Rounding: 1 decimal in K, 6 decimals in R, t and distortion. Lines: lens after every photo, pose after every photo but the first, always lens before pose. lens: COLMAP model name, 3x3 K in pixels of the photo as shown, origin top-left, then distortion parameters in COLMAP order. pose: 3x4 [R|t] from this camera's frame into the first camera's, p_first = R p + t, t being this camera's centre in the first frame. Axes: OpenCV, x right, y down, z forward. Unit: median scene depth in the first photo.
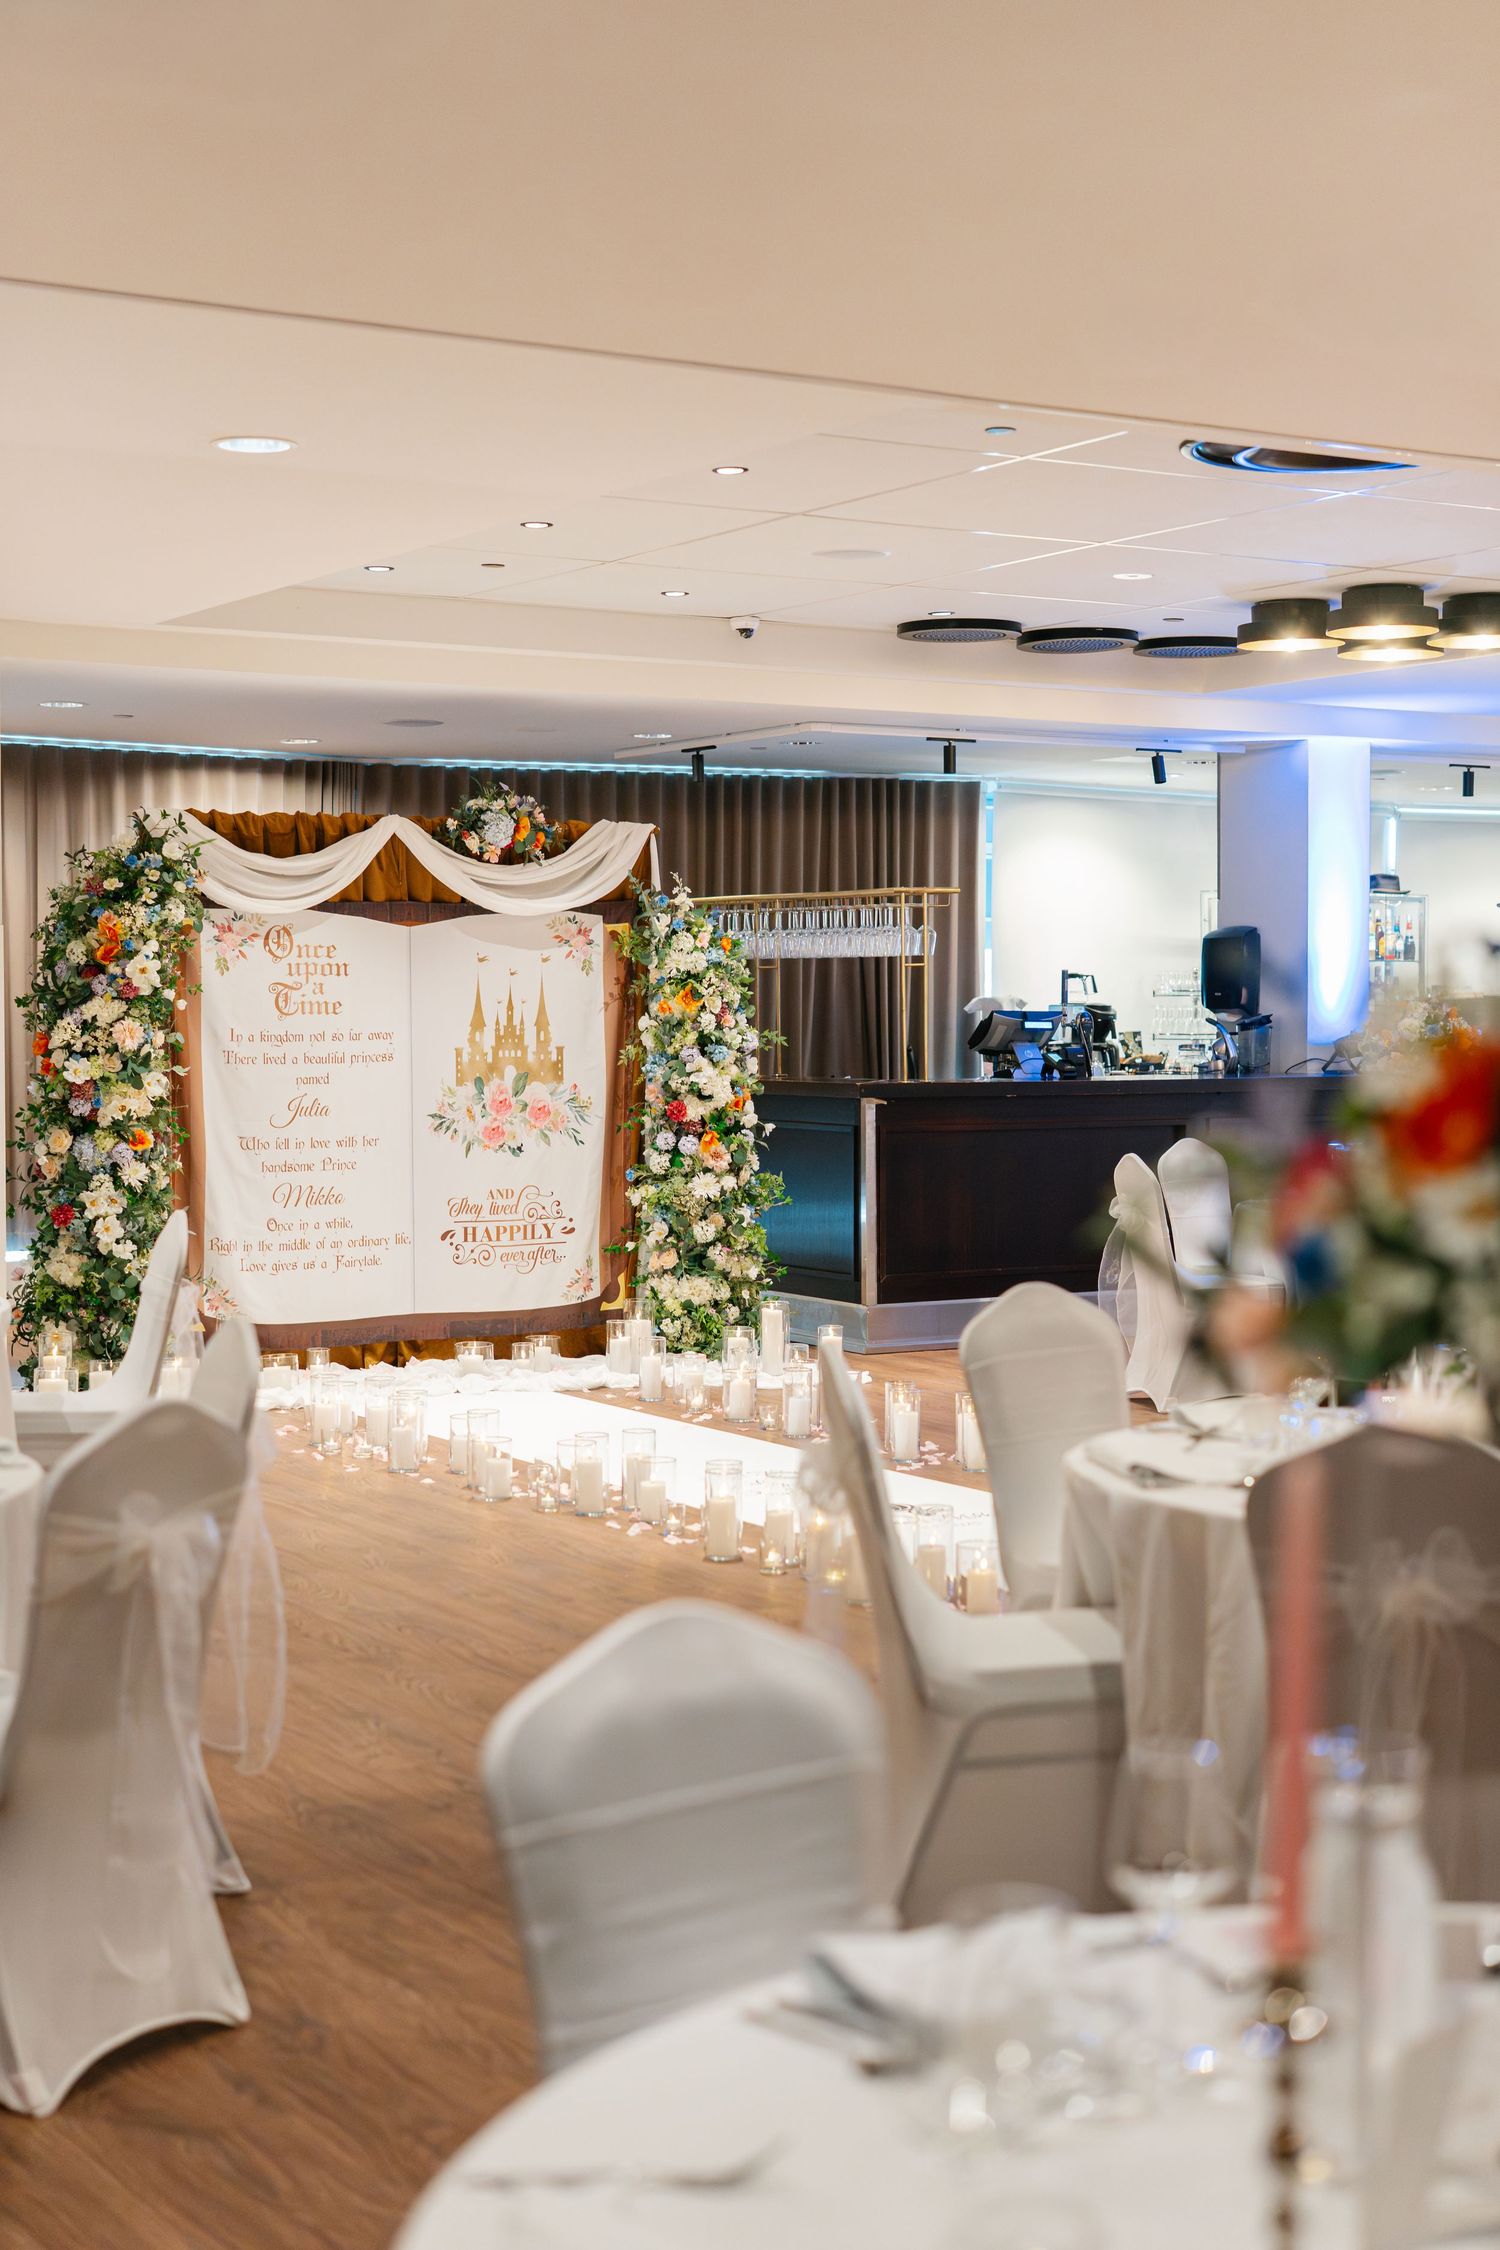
lens RADIAL K [[3259.4, 0, 750.0], [0, 3259.4, 1125.0], [0, 0, 1]] dist [0.015785, 0.014920]
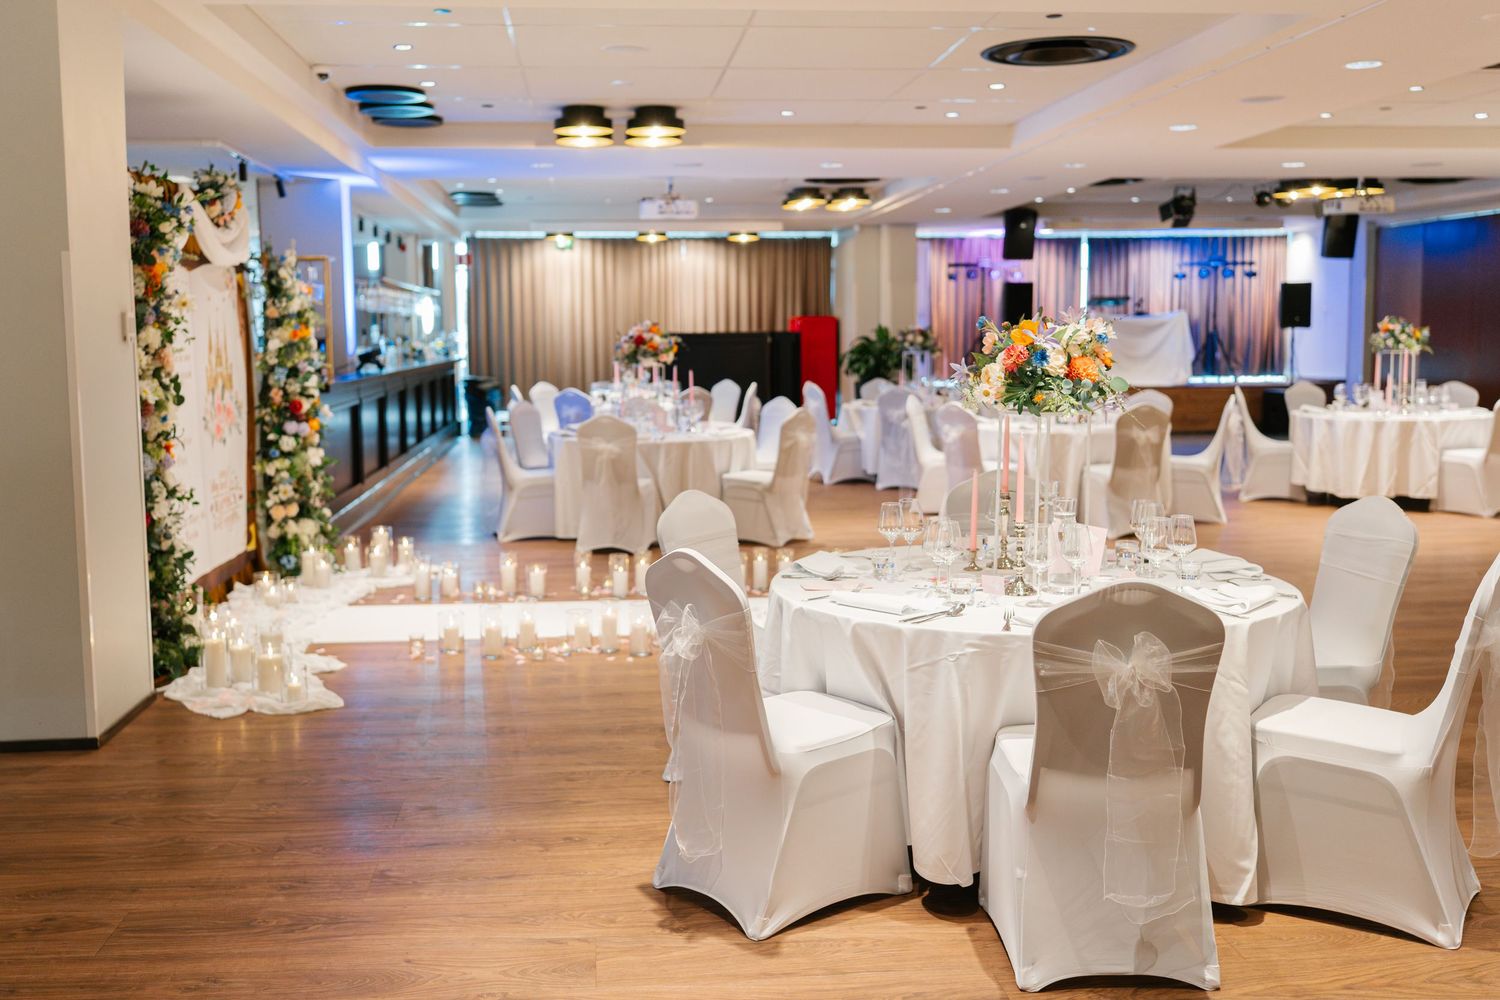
lens RADIAL K [[1462.4, 0, 750.0], [0, 1462.4, 500.0], [0, 0, 1]] dist [-0.002784, -0.009710]
pose [[0.408739, -0.108856, 0.906136, -0.533725], [0.041555, 0.994051, 0.100673, -0.020105], [-0.911705, -0.003494, 0.410831, 0.552409]]
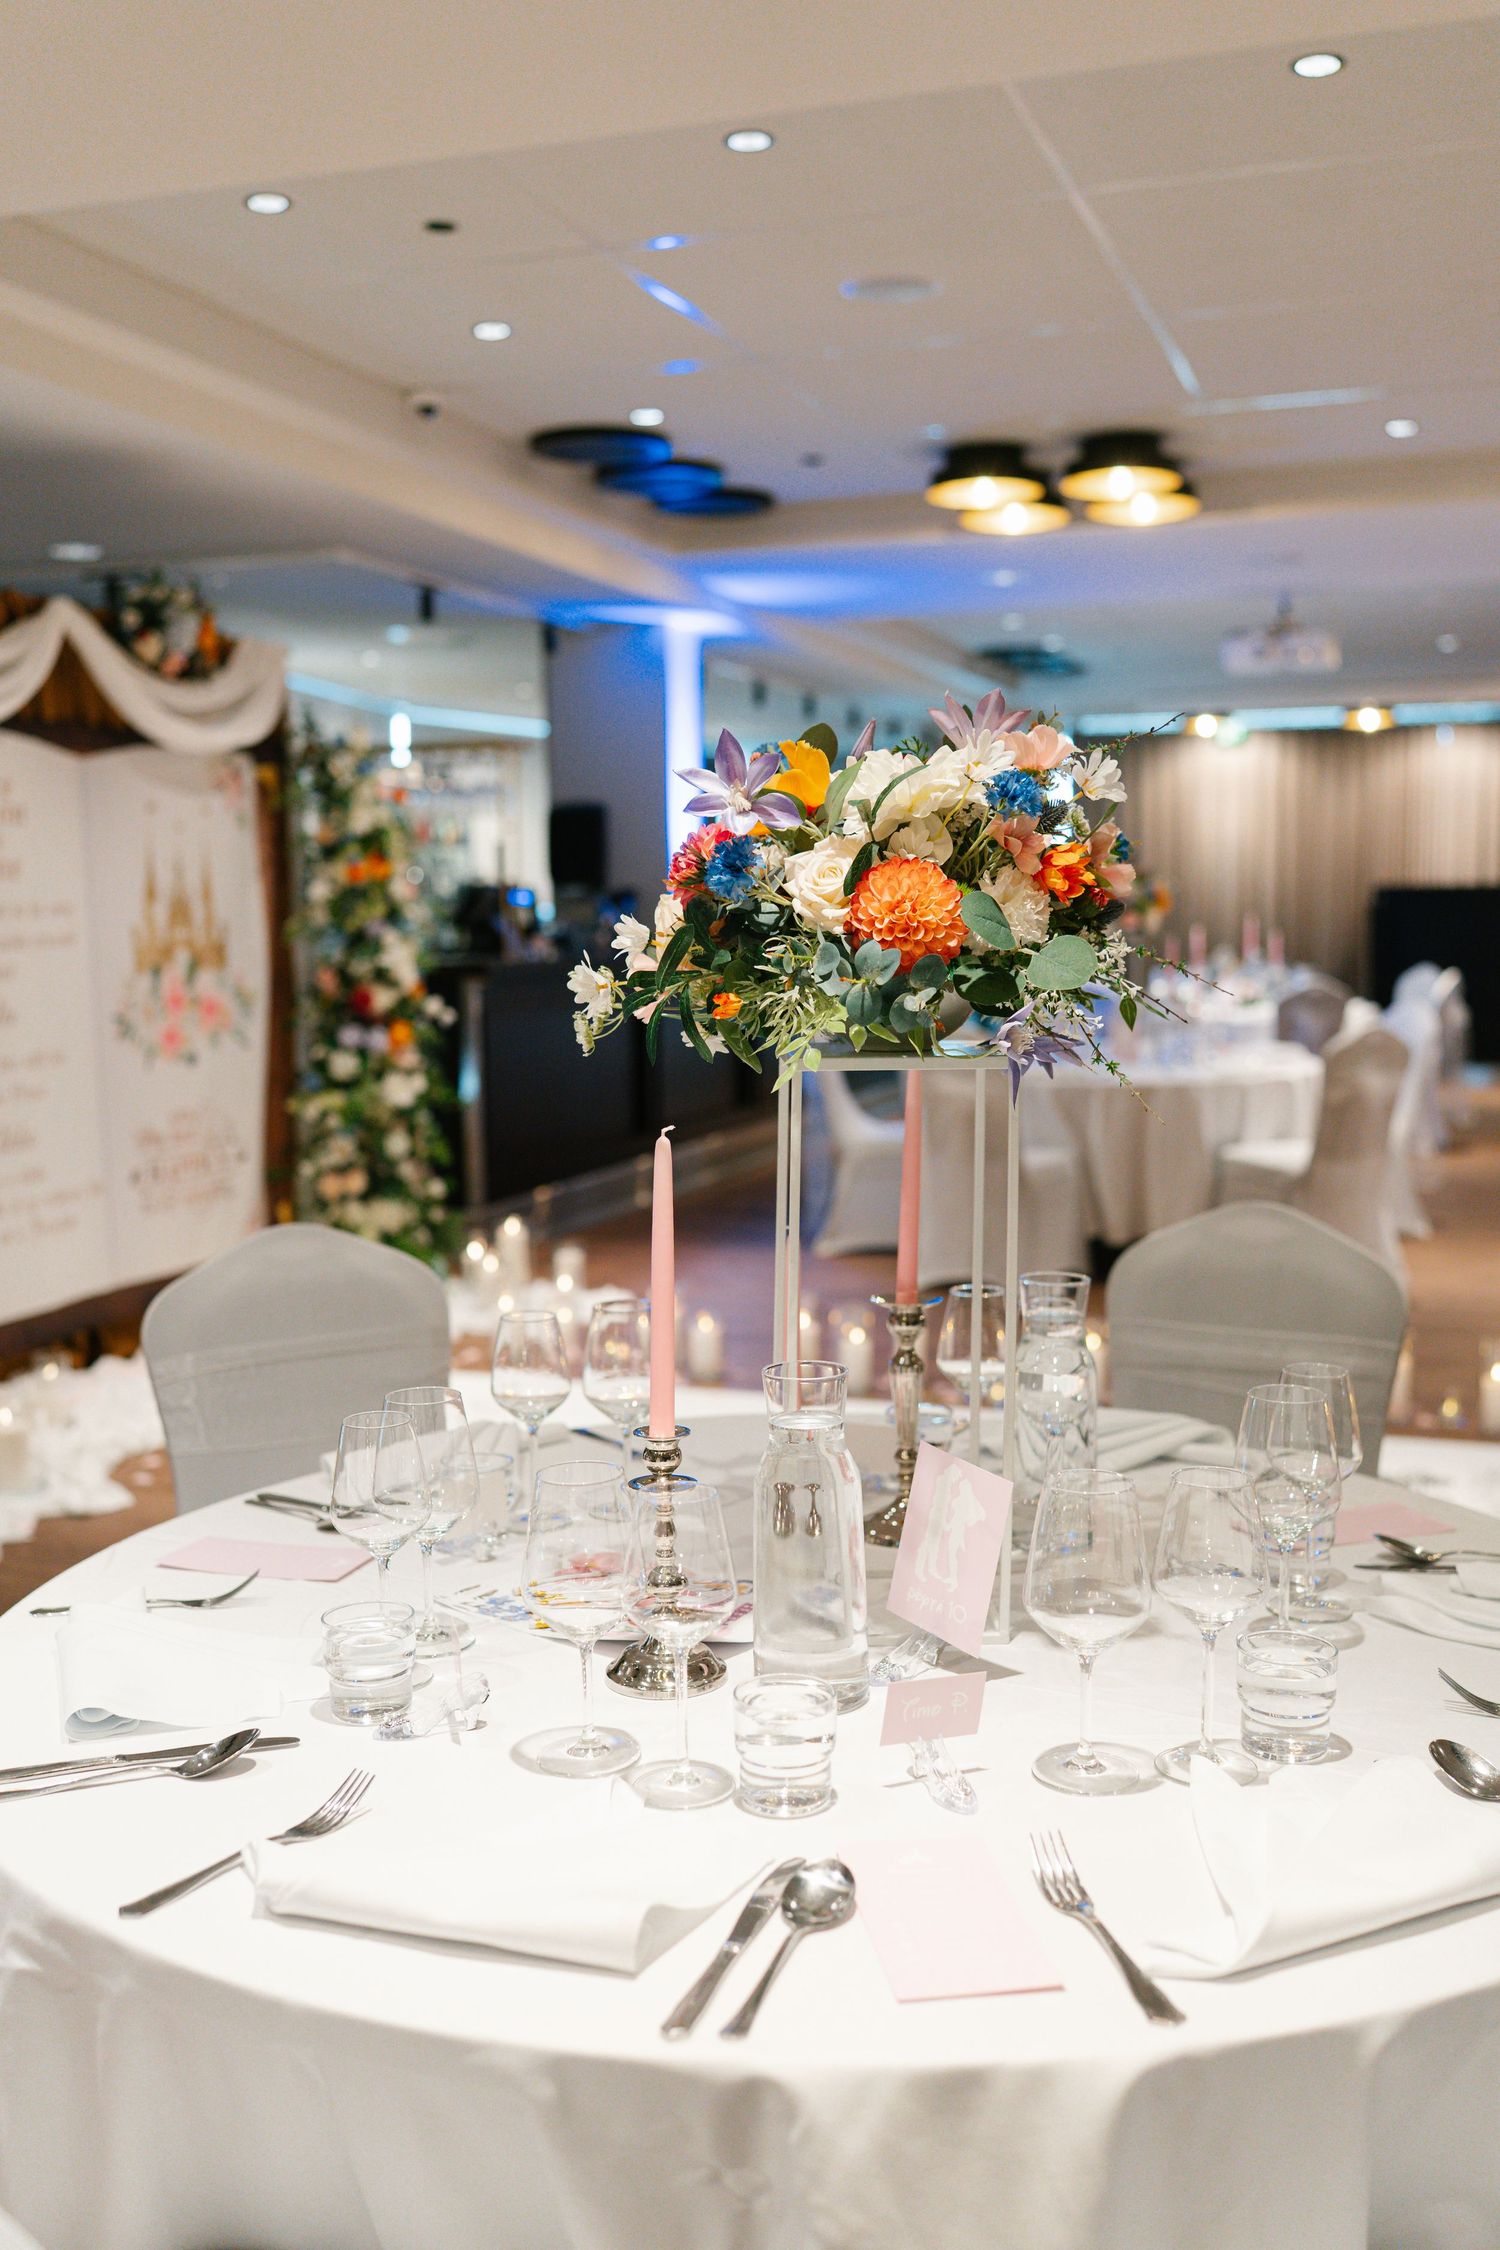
lens RADIAL K [[2157.7, 0, 750.0], [0, 2157.7, 1125.0], [0, 0, 1]] dist [0.048235, -0.007805]
pose [[0.762623, -0.073969, 0.642599, -0.300580], [0.037414, 0.996821, 0.070342, -0.007792], [-0.645760, -0.029602, 0.762967, 0.523975]]
